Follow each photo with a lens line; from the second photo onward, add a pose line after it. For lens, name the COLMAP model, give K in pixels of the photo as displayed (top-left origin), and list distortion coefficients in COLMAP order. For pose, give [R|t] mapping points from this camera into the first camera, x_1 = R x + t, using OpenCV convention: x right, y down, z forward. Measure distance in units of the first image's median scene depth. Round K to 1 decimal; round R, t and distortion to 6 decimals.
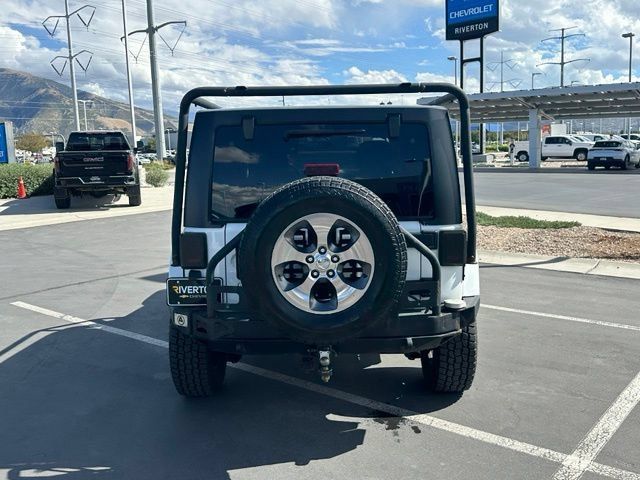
lens RADIAL K [[619.9, 0, 314.6], [0, 619.9, 237.6], [0, 0, 1]] dist [0.151865, -0.286145]
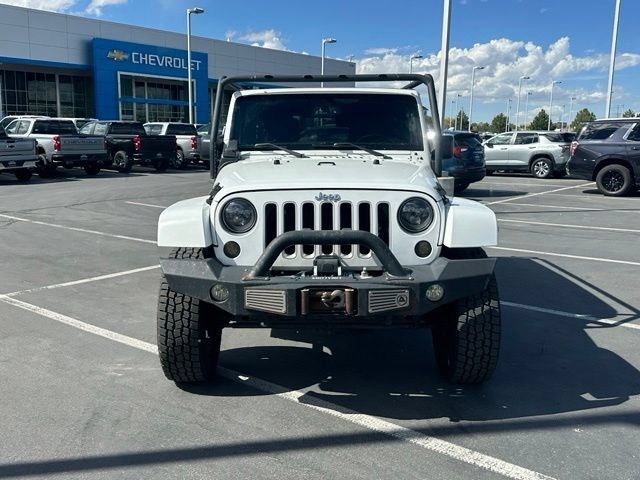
lens RADIAL K [[620.0, 0, 314.0], [0, 620.0, 241.2], [0, 0, 1]] dist [0.156932, -0.305977]
pose [[-0.999873, 0.015901, -0.001181, 0.050493], [0.014835, 0.954874, 0.296639, -0.378003], [0.005844, 0.296584, -0.954989, 3.009030]]
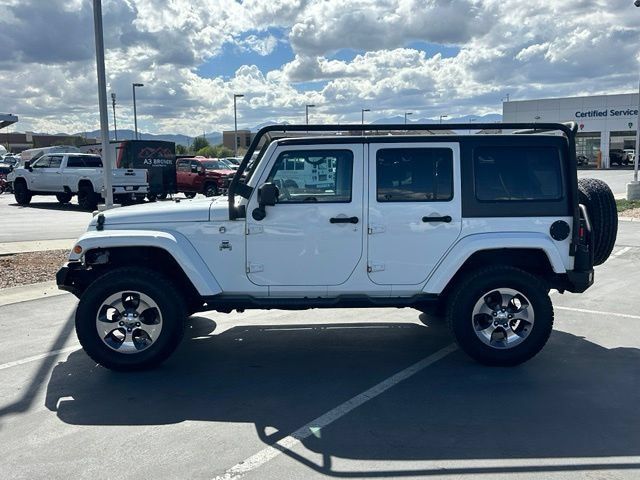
lens RADIAL K [[620.0, 0, 314.0], [0, 620.0, 241.2], [0, 0, 1]] dist [0.156932, -0.305977]
pose [[-0.060448, -0.098558, 0.993294, -1.609934], [0.141566, 0.984208, 0.106272, -0.198606], [-0.988082, 0.147040, -0.045541, 1.655655]]
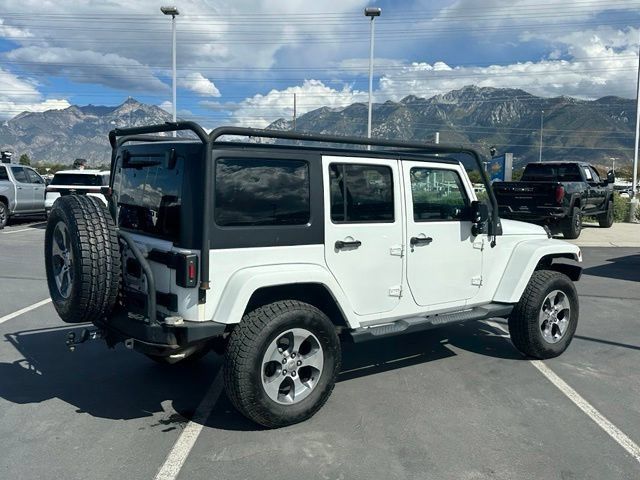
lens RADIAL K [[619.9, 0, 314.6], [0, 619.9, 237.6], [0, 0, 1]] dist [0.151865, -0.286145]
pose [[0.610403, 0.106016, -0.784964, 1.178062], [-0.142937, 0.989476, 0.022487, -0.094452], [0.779088, 0.098474, 0.619133, 0.483651]]
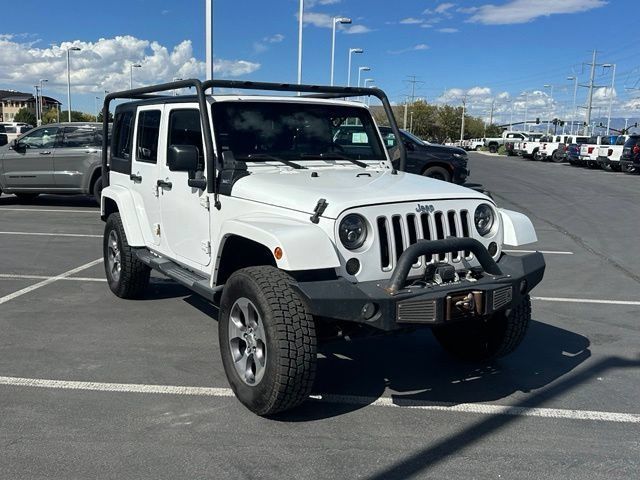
lens RADIAL K [[620.0, 0, 314.0], [0, 620.0, 241.2], [0, 0, 1]] dist [0.156932, -0.305977]
pose [[-0.846993, 0.095407, -0.522972, 0.703204], [-0.068565, 0.955941, 0.285441, -0.384915], [0.527164, 0.277624, -0.803133, 2.817555]]
